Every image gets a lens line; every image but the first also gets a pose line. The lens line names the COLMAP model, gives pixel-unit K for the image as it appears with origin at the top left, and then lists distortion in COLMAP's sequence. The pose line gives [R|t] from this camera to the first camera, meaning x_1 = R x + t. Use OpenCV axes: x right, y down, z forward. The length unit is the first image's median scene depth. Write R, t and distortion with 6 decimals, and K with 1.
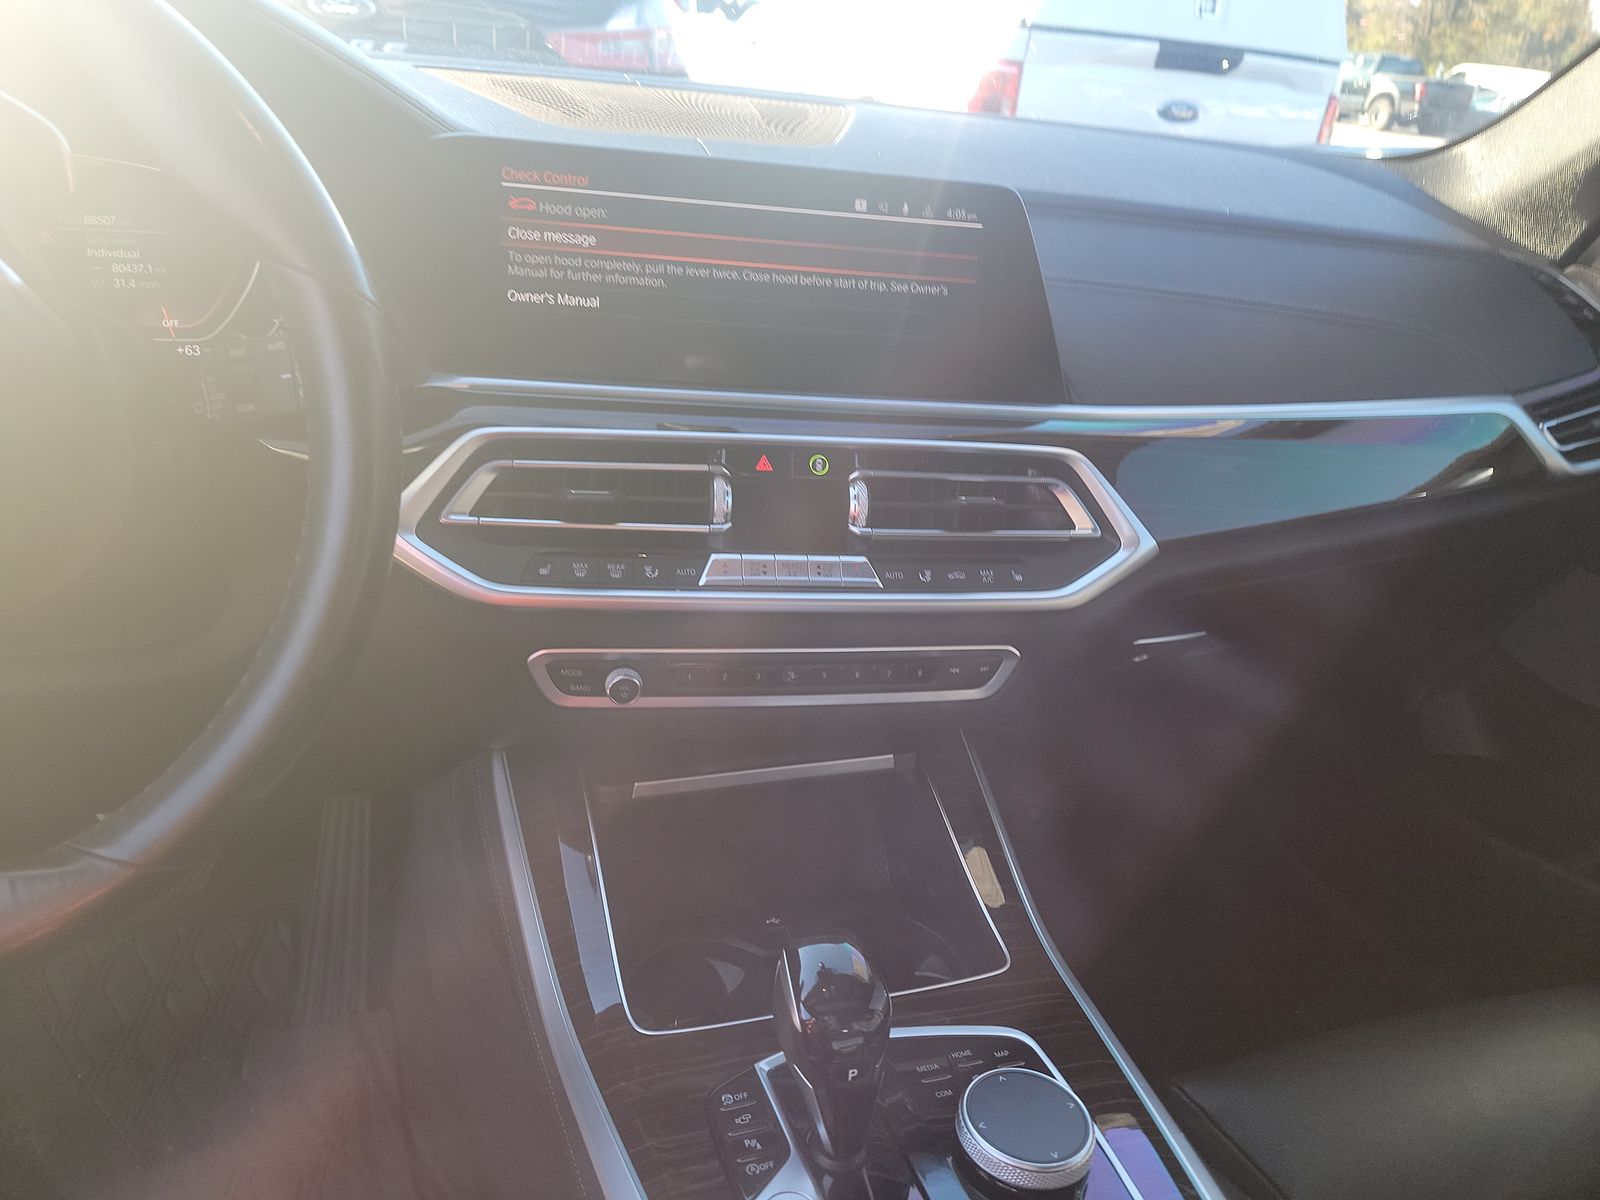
lens RADIAL K [[1045.6, 0, 800.5], [0, 1045.6, 593.7], [0, 0, 1]] dist [0.039966, 0.000616]
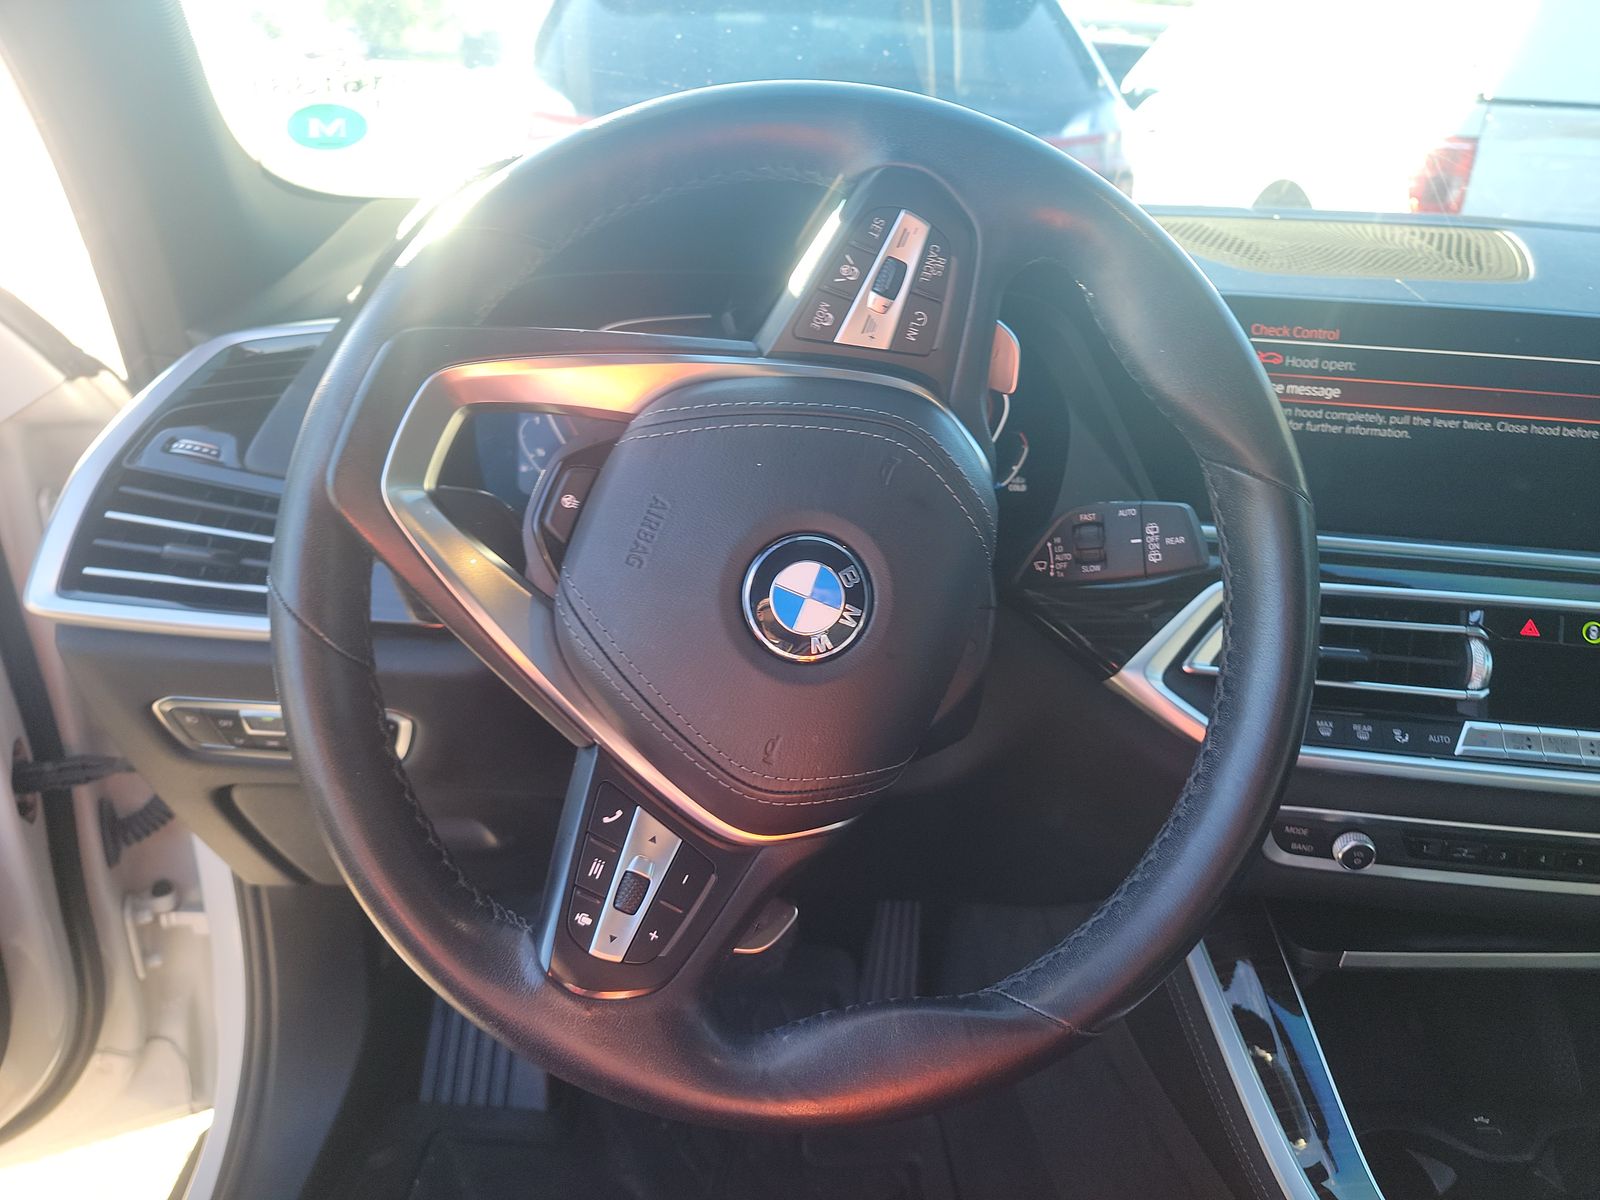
lens RADIAL K [[1061.4, 0, 796.1], [0, 1061.4, 599.1], [0, 0, 1]] dist [0.056518, -0.045577]
pose [[0.967152, 0.057533, -0.247602, -0.429368], [-0.072423, 0.996046, -0.051447, -0.053381], [0.243663, 0.067689, 0.967495, -0.090036]]
